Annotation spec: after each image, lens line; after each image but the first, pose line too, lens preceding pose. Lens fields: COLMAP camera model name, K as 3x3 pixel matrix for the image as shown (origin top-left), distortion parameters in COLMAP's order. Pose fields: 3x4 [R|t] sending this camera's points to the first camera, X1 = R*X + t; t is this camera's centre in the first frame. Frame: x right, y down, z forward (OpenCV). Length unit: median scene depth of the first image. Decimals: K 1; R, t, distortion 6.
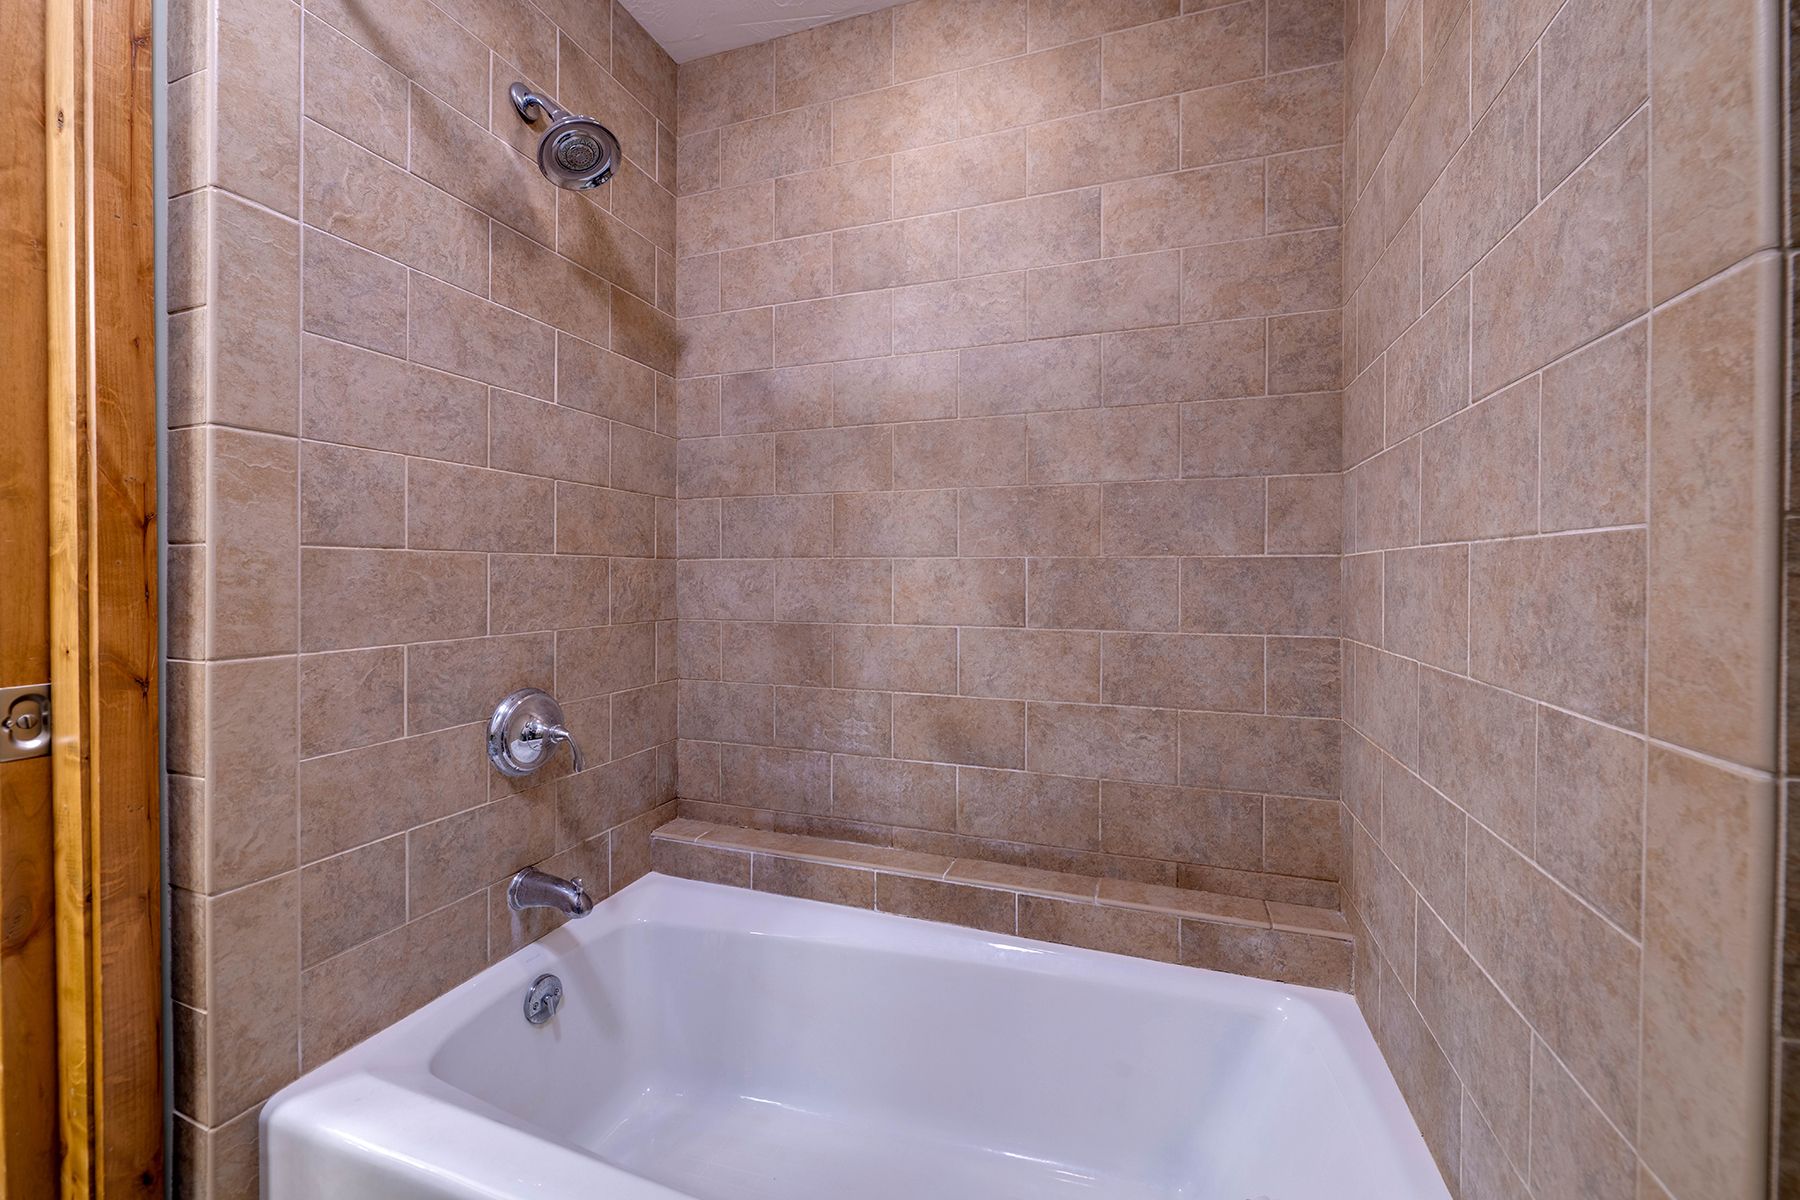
lens RADIAL K [[714.0, 0, 905.4], [0, 714.0, 574.8], [0, 0, 1]] dist [-0.003980, -0.000670]
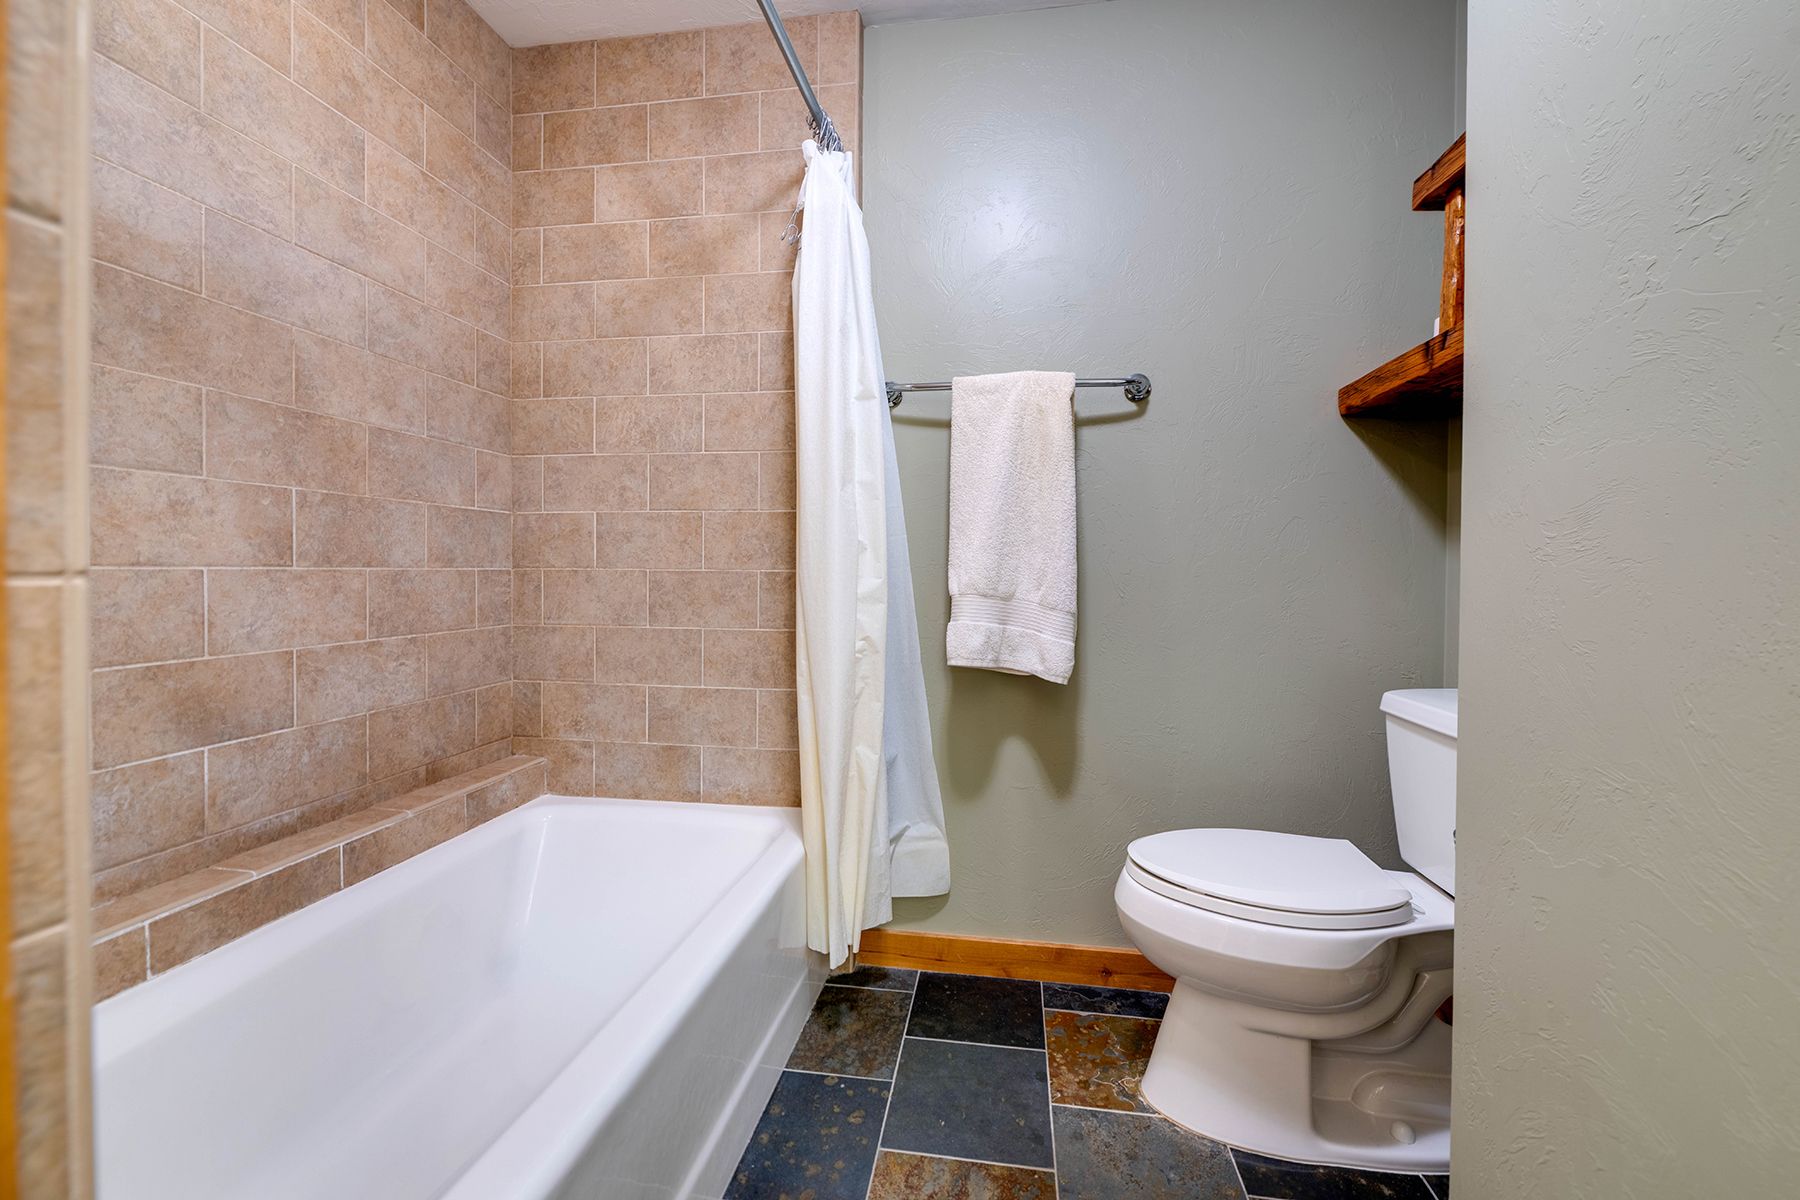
lens RADIAL K [[714.0, 0, 905.4], [0, 714.0, 574.8], [0, 0, 1]] dist [-0.003980, -0.000670]
pose [[-0.187546, -0.009972, 0.982205, -0.870168], [-0.005969, 0.999942, 0.009013, 0.073269], [-0.982238, -0.004173, -0.187594, 0.428796]]
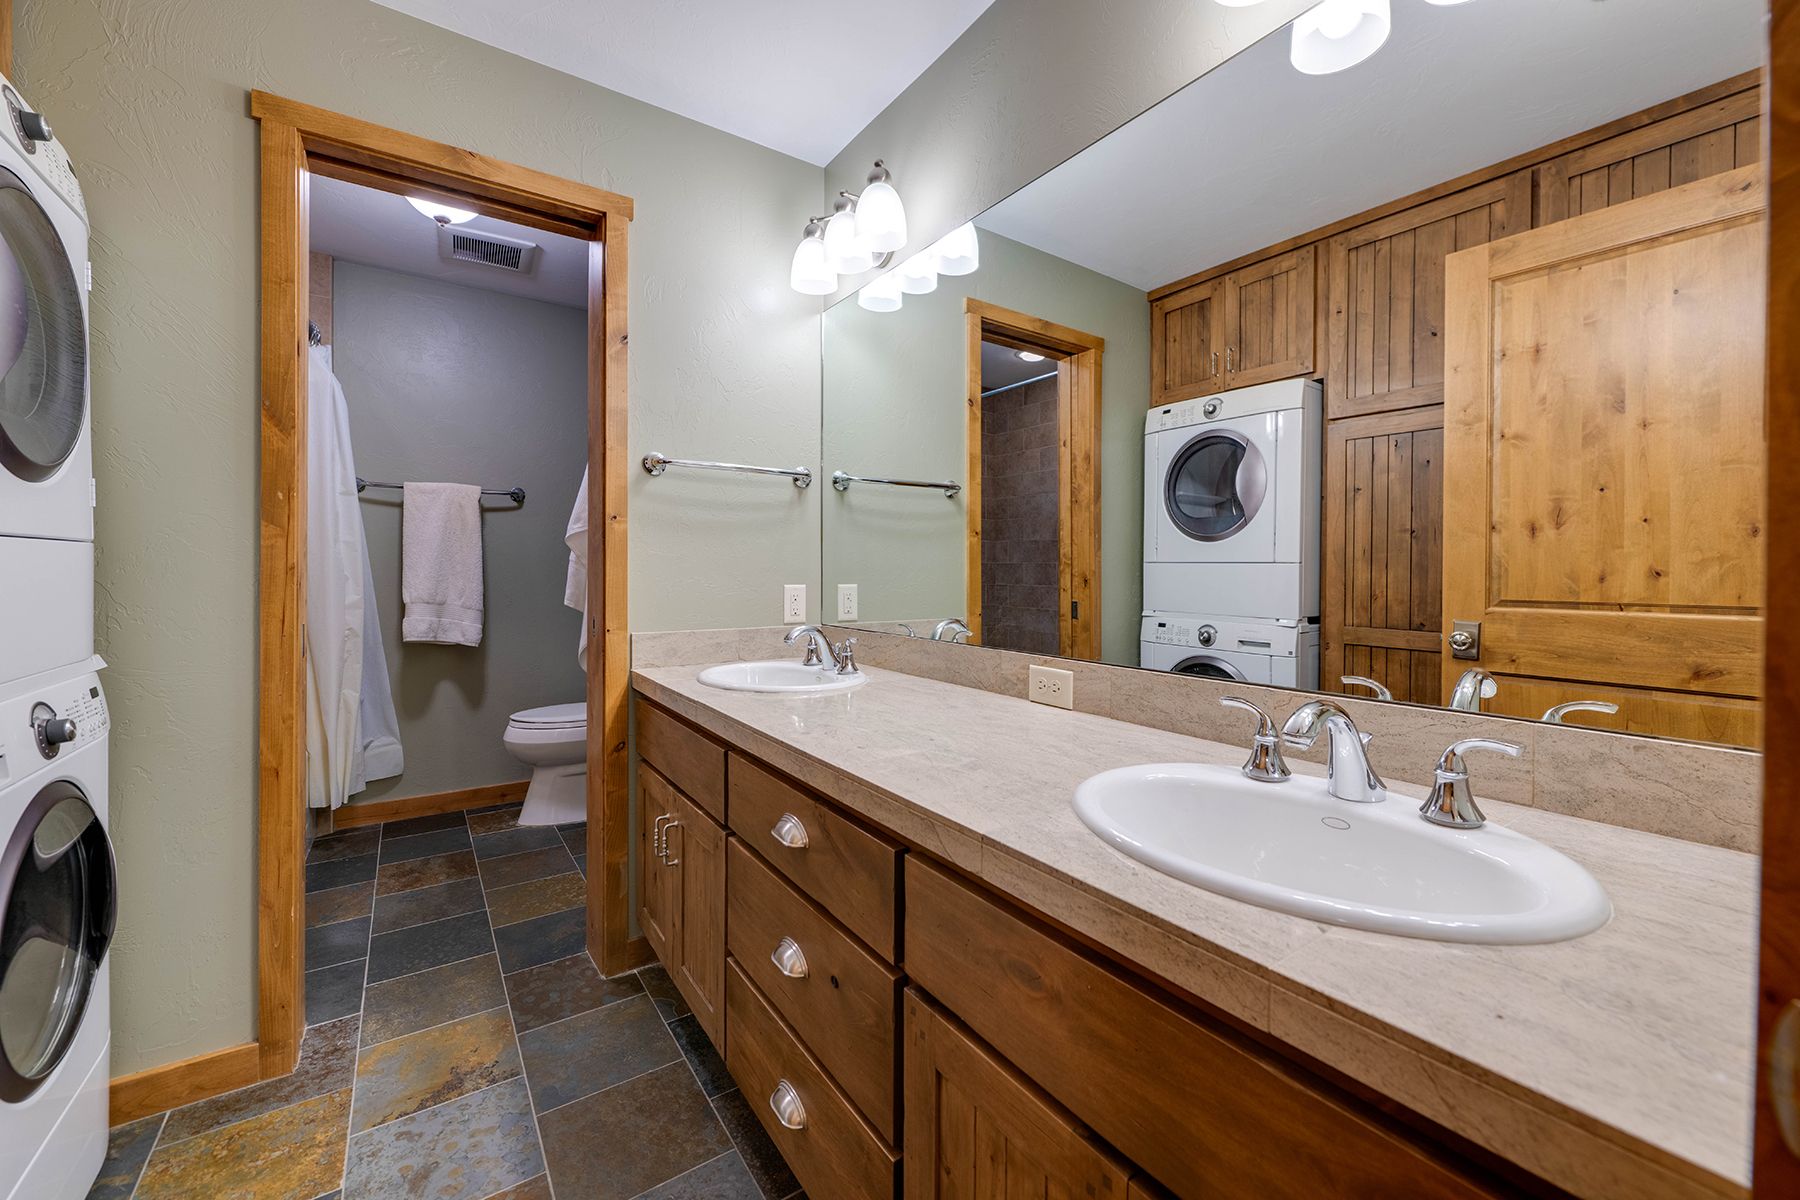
lens RADIAL K [[714.0, 0, 905.4], [0, 714.0, 574.8], [0, 0, 1]] dist [-0.003980, -0.000670]
pose [[-0.807300, -0.005559, 0.590115, -2.253156], [-0.003073, 0.999982, 0.005216, 0.013332], [-0.590133, 0.002398, -0.807302, 0.994958]]
